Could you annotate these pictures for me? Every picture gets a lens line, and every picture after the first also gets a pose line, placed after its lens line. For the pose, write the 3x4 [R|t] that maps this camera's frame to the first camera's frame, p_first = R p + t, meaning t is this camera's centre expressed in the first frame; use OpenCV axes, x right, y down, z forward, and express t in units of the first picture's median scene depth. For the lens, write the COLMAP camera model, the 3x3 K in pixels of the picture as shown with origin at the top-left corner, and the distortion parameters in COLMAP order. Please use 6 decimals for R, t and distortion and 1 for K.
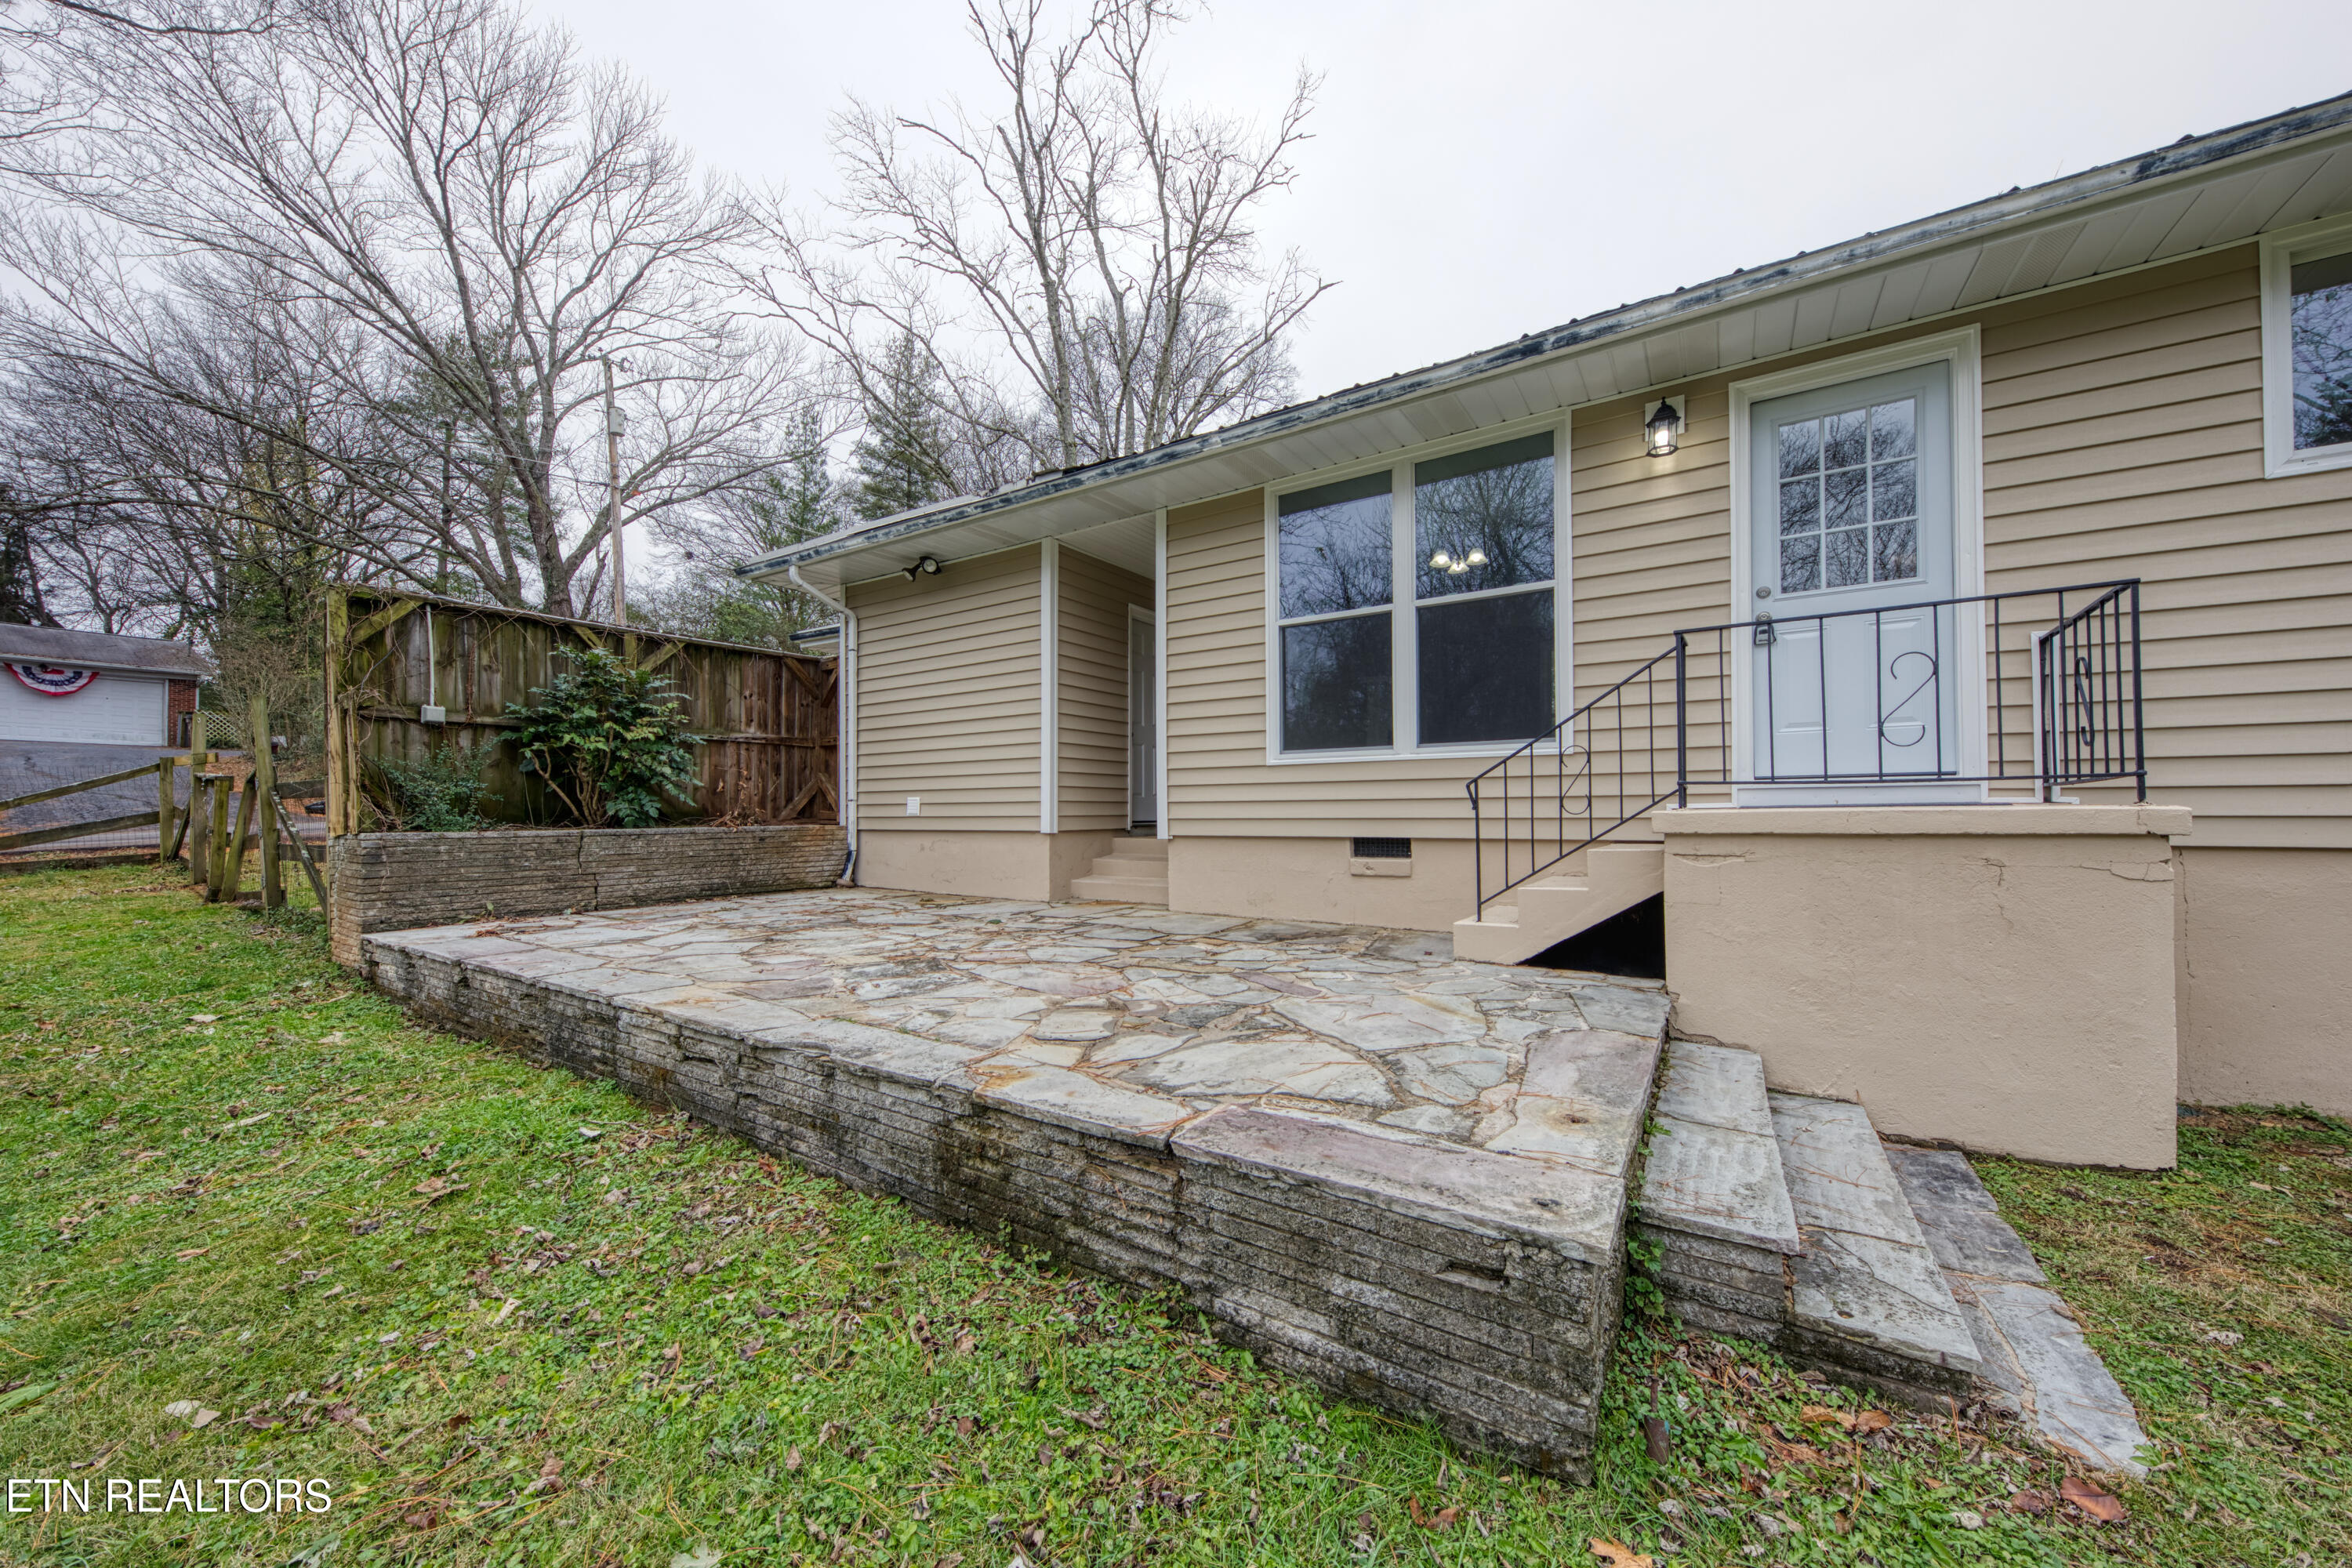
lens RADIAL K [[819.1, 0, 1173.3], [0, 819.1, 815.8], [0, 0, 1]] dist [0.009919, -0.003566]
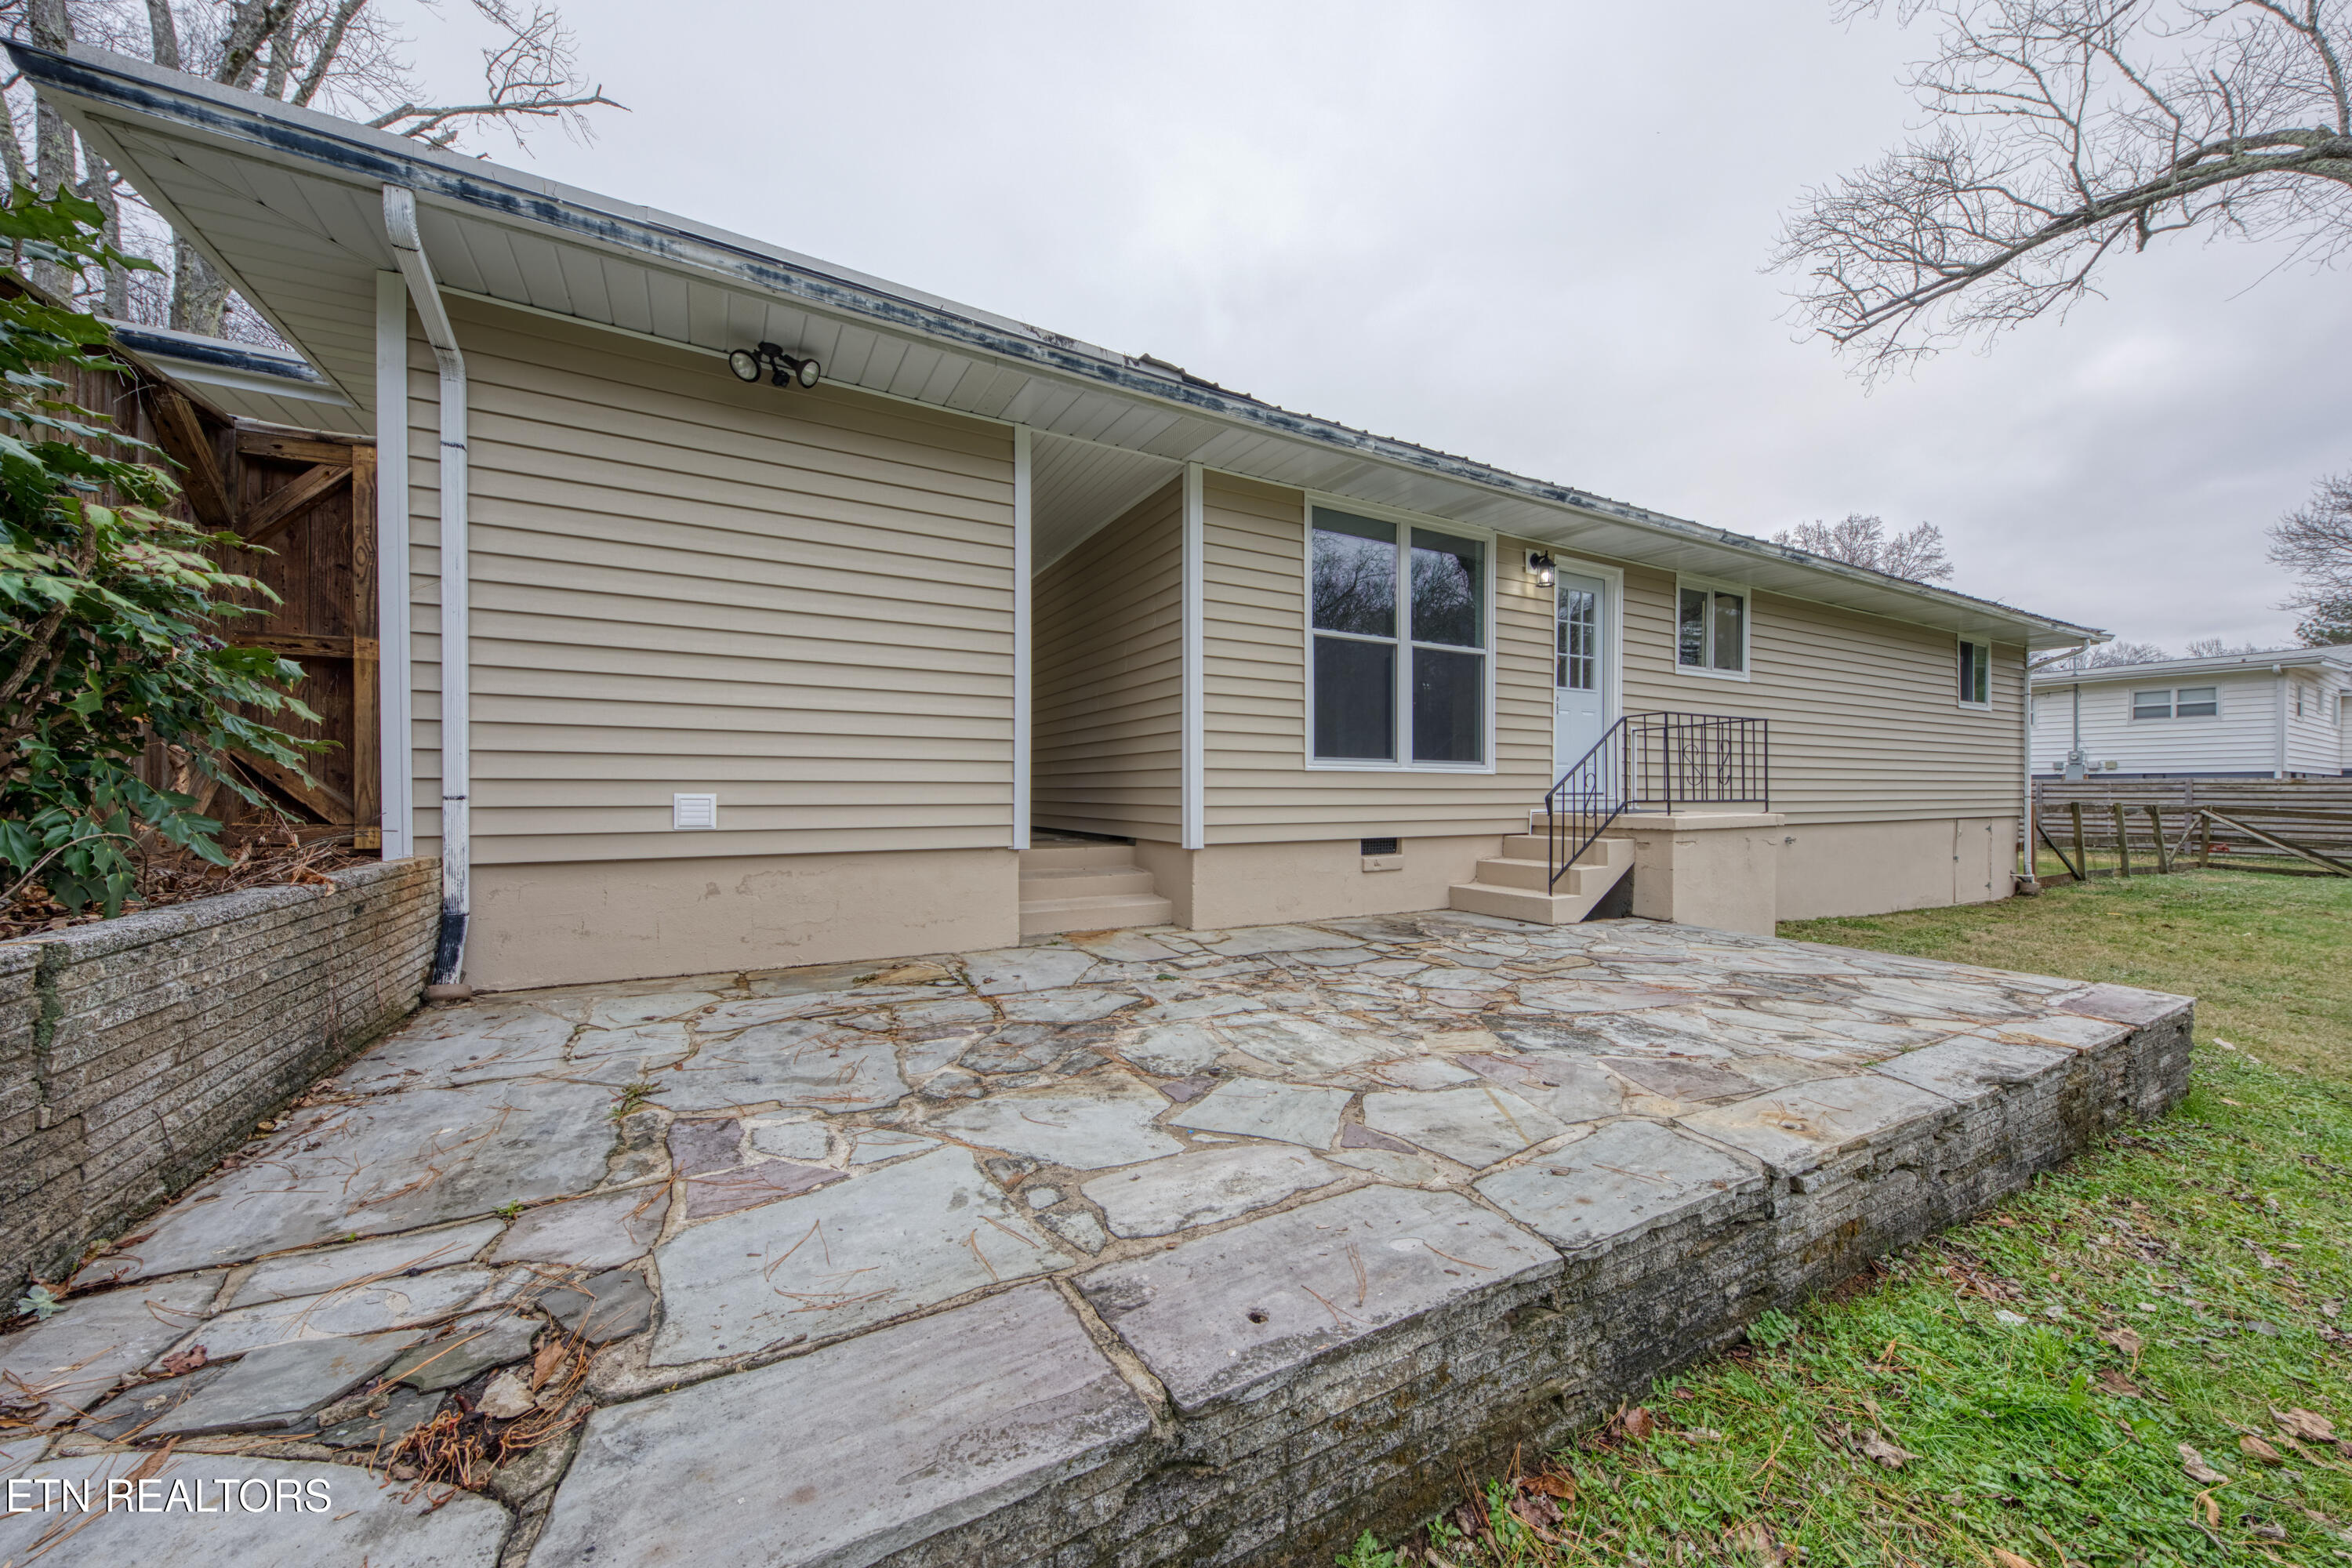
lens RADIAL K [[819.1, 0, 1177.2], [0, 819.1, 816.3], [0, 0, 1]] dist [0.009919, -0.003566]
pose [[0.474998, -0.023299, 0.879678, -0.794848], [-0.005167, 0.999558, 0.029264, -0.031914], [-0.879972, -0.018446, 0.474668, 0.615082]]
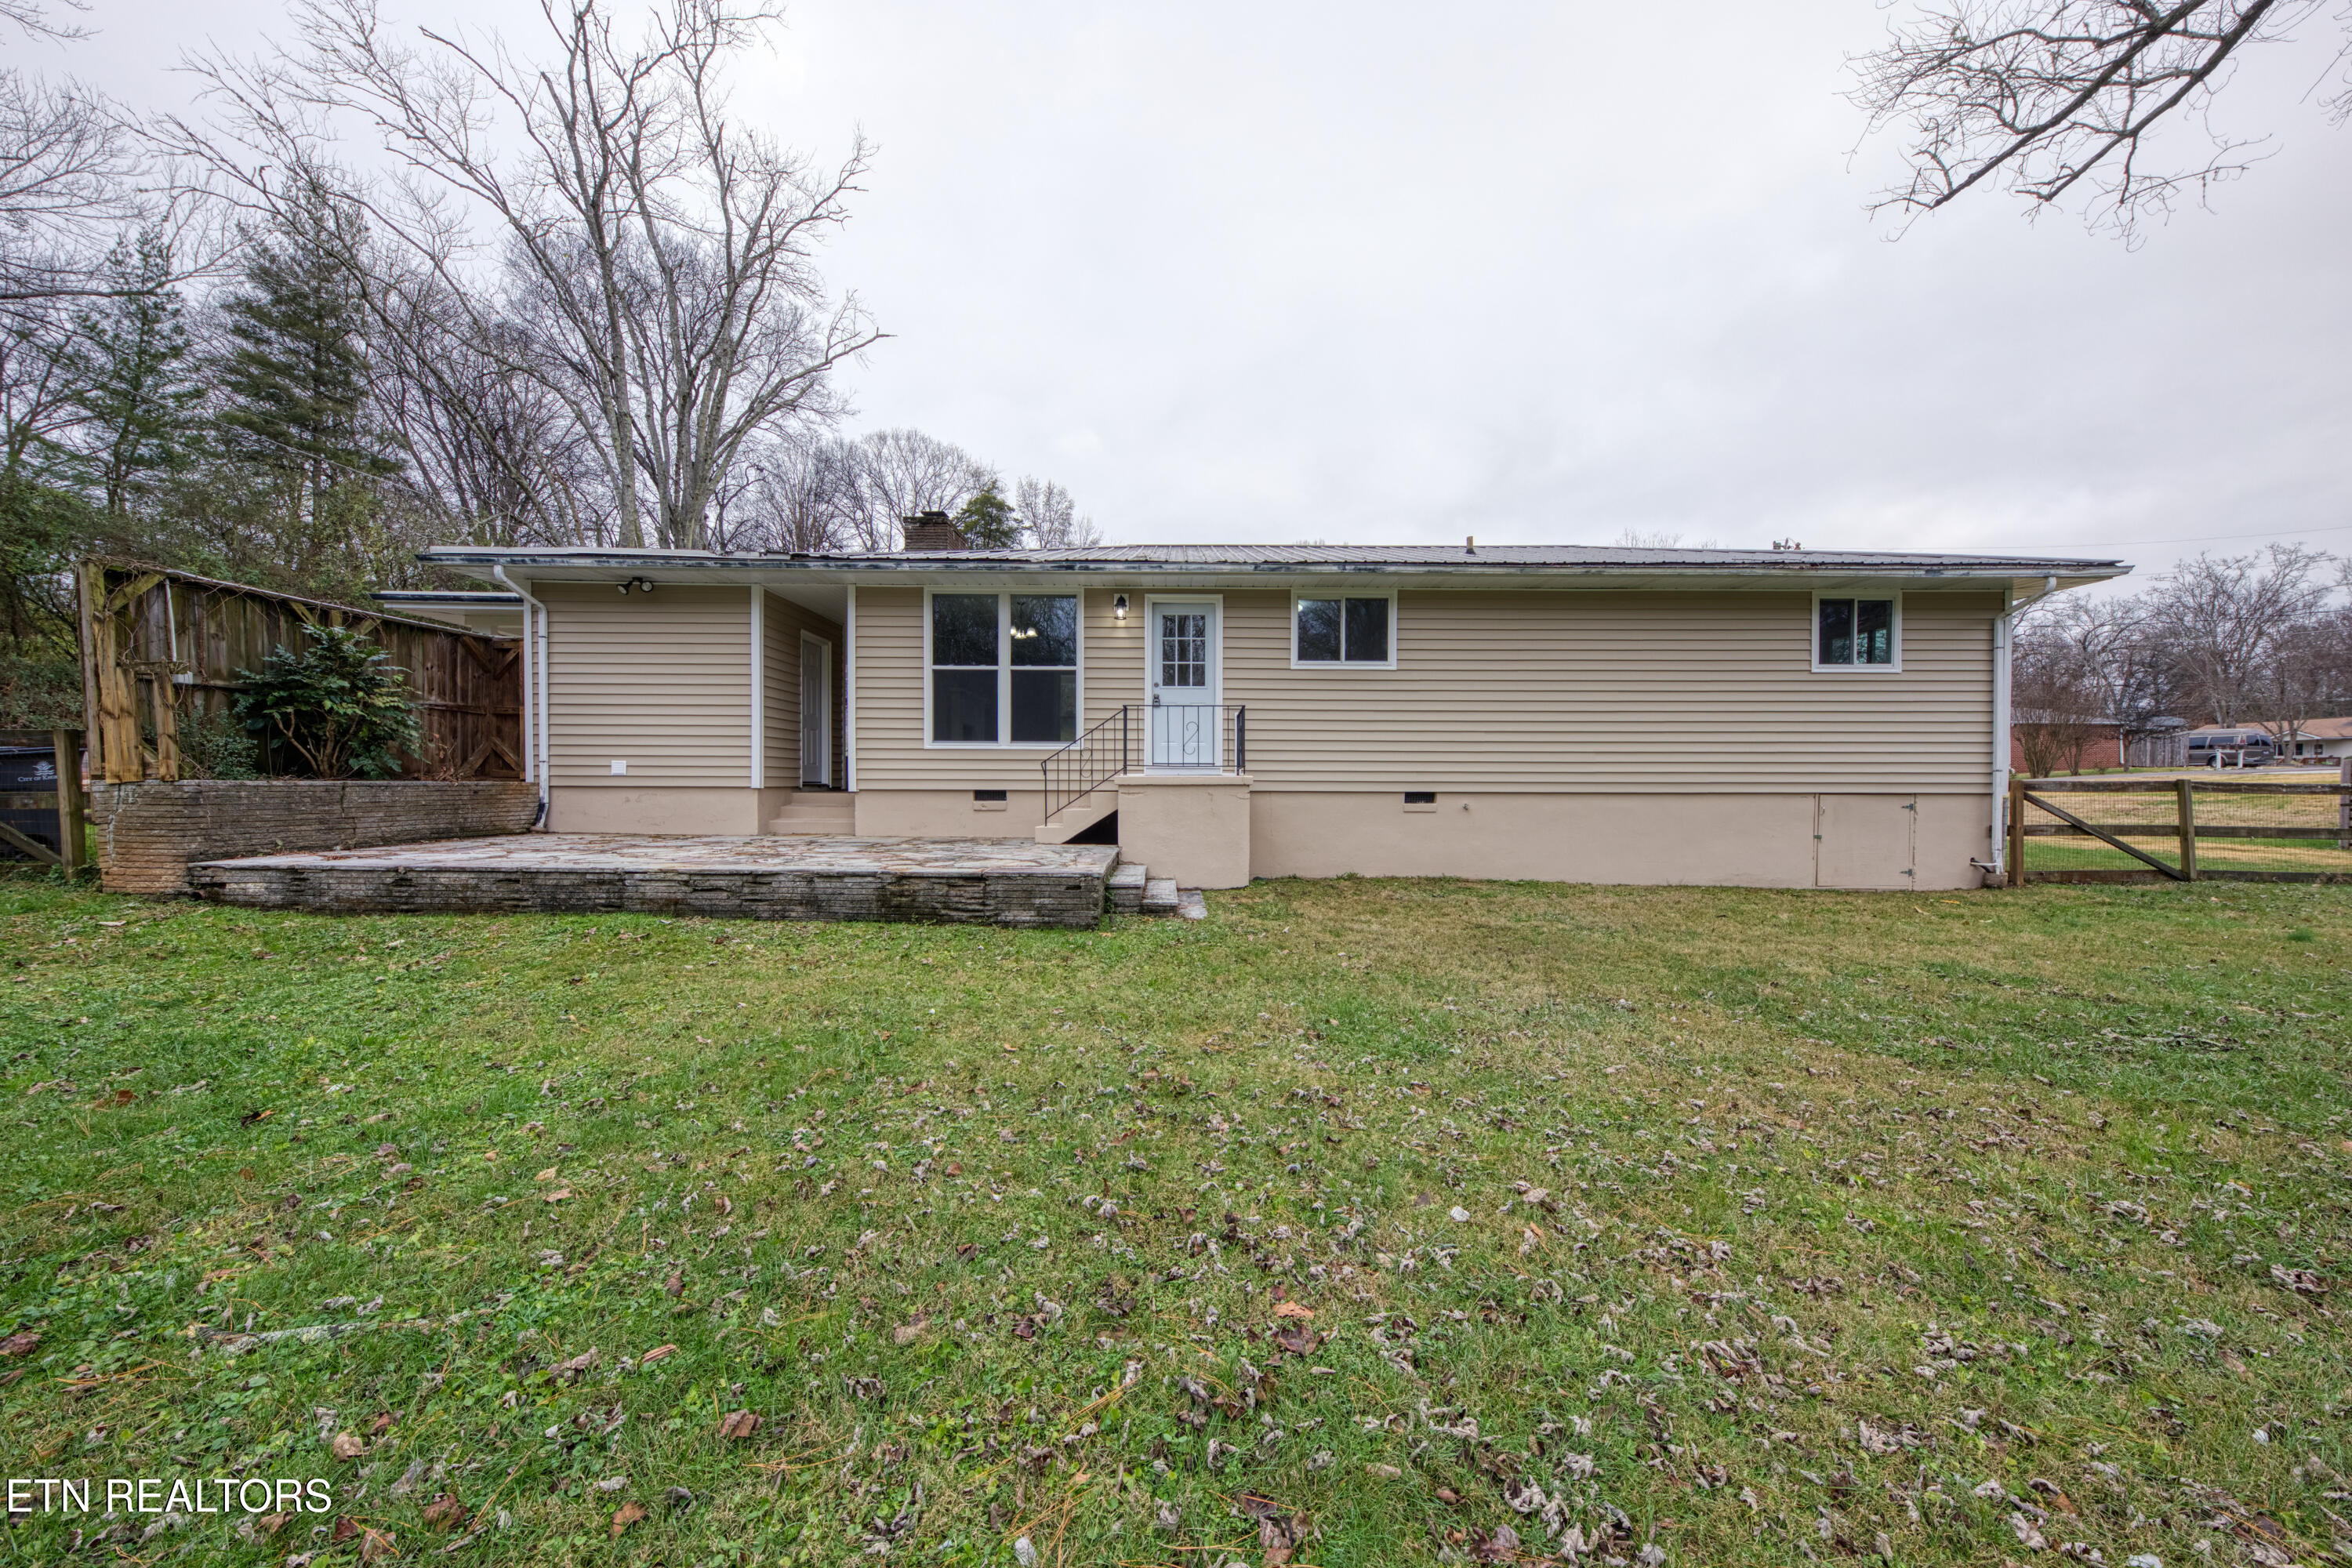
lens RADIAL K [[819.1, 0, 1158.9], [0, 819.1, 794.8], [0, 0, 1]] dist [0.009919, -0.003566]
pose [[0.839032, 0.003982, 0.544068, -0.388485], [-0.008383, 0.999949, 0.005609, 0.021059], [-0.544018, -0.009267, 0.839023, -0.685724]]
